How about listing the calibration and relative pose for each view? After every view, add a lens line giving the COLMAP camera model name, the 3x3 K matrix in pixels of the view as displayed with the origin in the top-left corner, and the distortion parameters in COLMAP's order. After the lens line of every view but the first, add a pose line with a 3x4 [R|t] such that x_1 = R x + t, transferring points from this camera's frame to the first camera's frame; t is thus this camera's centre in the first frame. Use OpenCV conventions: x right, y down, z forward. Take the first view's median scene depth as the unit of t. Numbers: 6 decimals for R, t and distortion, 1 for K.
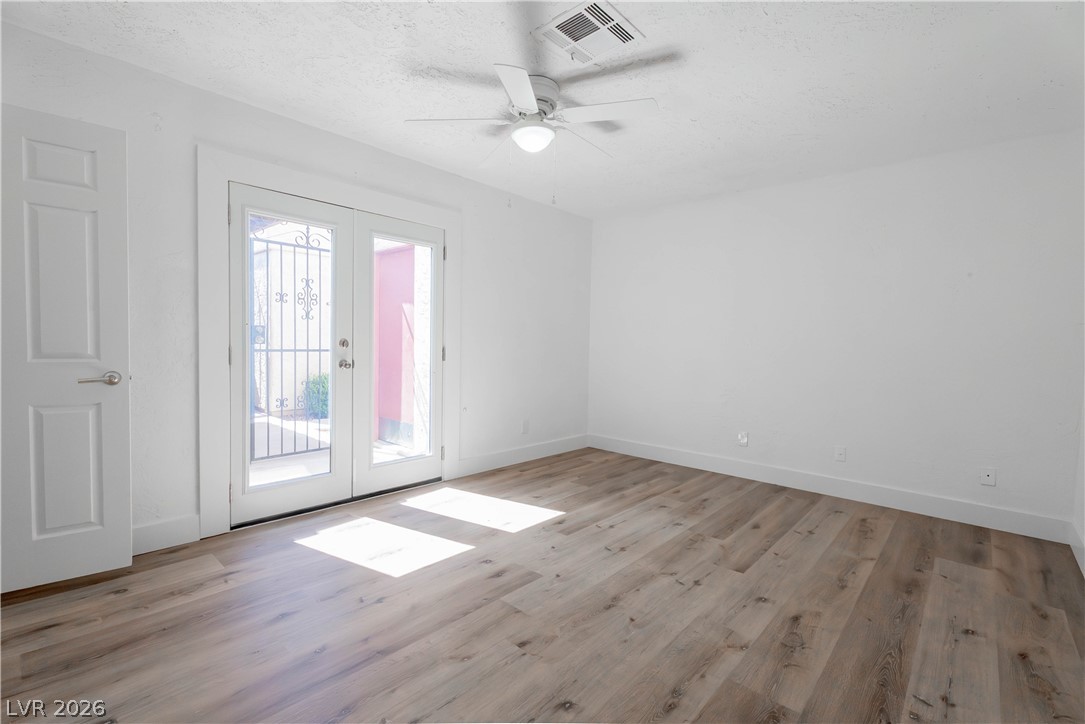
lens RADIAL K [[515.6, 0, 540.6], [0, 515.6, 364.6], [0, 0, 1]] dist [-0.000707, 0.000109]
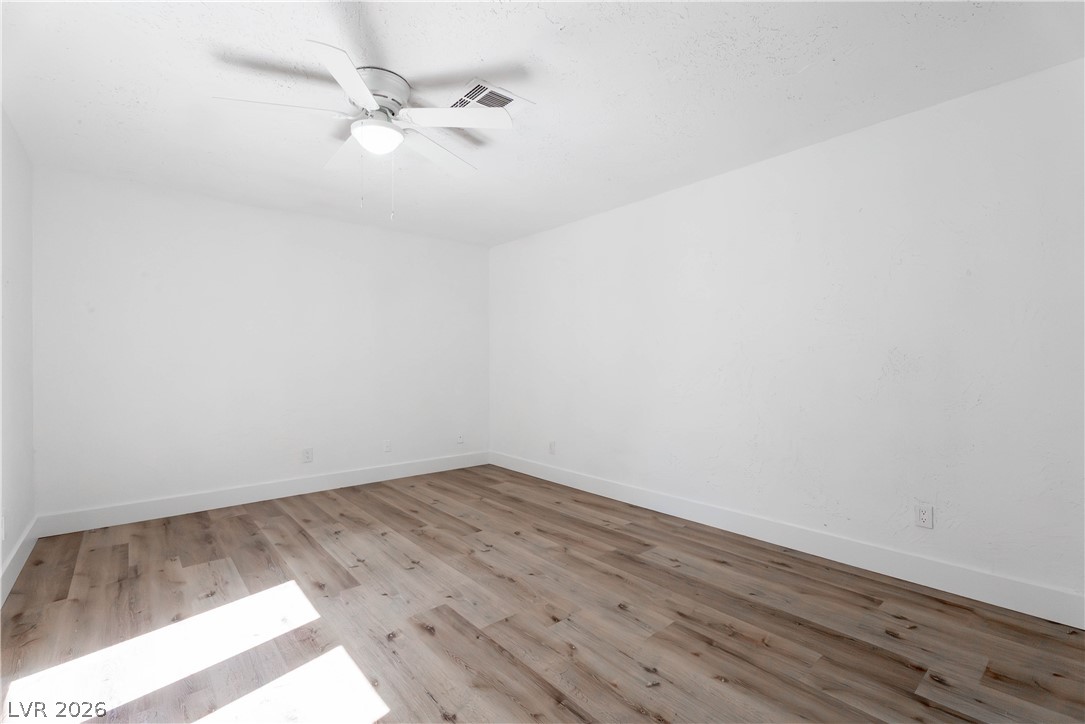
lens RADIAL K [[483.1, 0, 540.3], [0, 483.1, 359.1], [0, 0, 1]] dist [0.000031, 0.000172]
pose [[0.089890, -0.019008, 0.995770, -0.773900], [0.044353, 0.998902, 0.015064, -0.071805], [-0.994964, 0.042811, 0.090634, 0.583025]]
